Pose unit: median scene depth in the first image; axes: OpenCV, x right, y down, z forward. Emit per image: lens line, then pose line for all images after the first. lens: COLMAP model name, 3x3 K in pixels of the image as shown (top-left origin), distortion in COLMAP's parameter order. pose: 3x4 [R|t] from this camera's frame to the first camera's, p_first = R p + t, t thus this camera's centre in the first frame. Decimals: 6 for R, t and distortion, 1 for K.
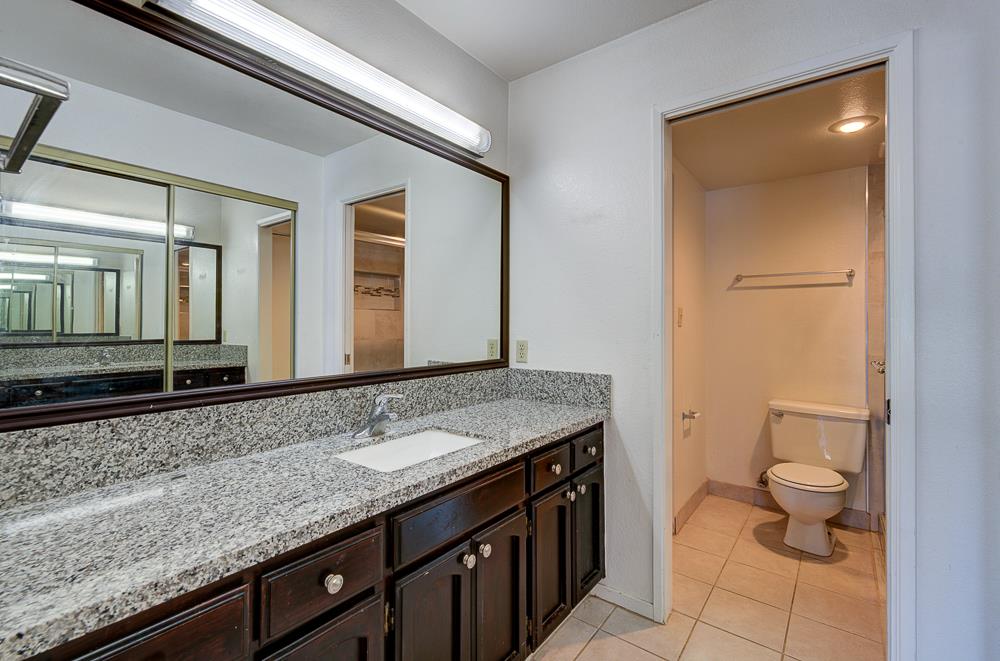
lens RADIAL K [[443.4, 0, 496.9], [0, 443.4, 322.8], [0, 0, 1]] dist [-0.001365, -0.000920]
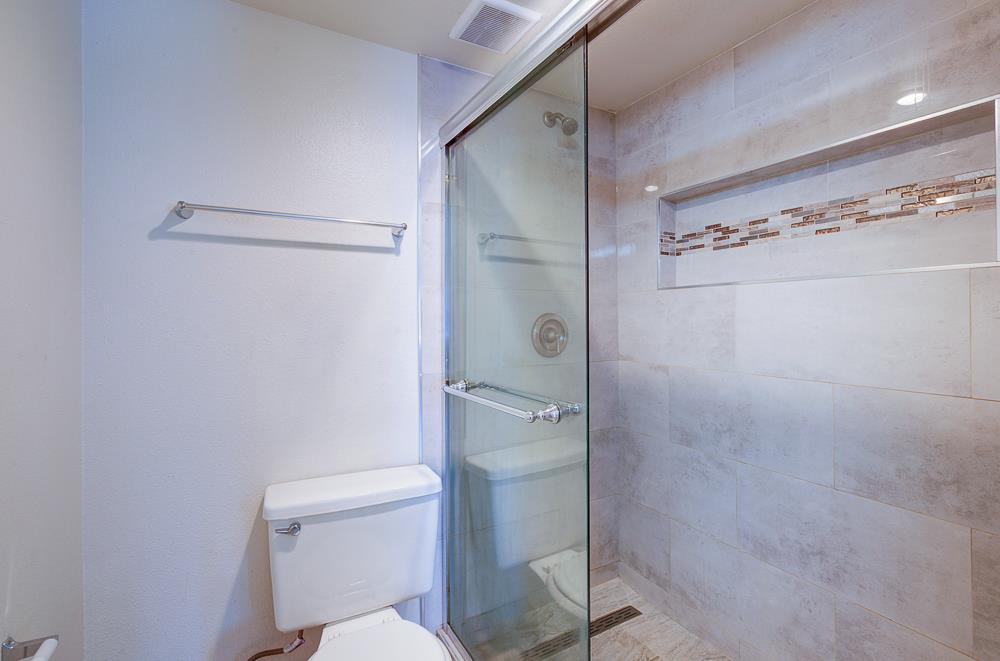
lens RADIAL K [[443.4, 0, 495.2], [0, 443.4, 321.8], [0, 0, 1]] dist [-0.001365, -0.000920]
pose [[0.389562, -0.009144, 0.920955, 0.301767], [0.003485, 0.999958, 0.008455, -0.001084], [-0.920994, -0.000084, 0.389577, 0.617676]]
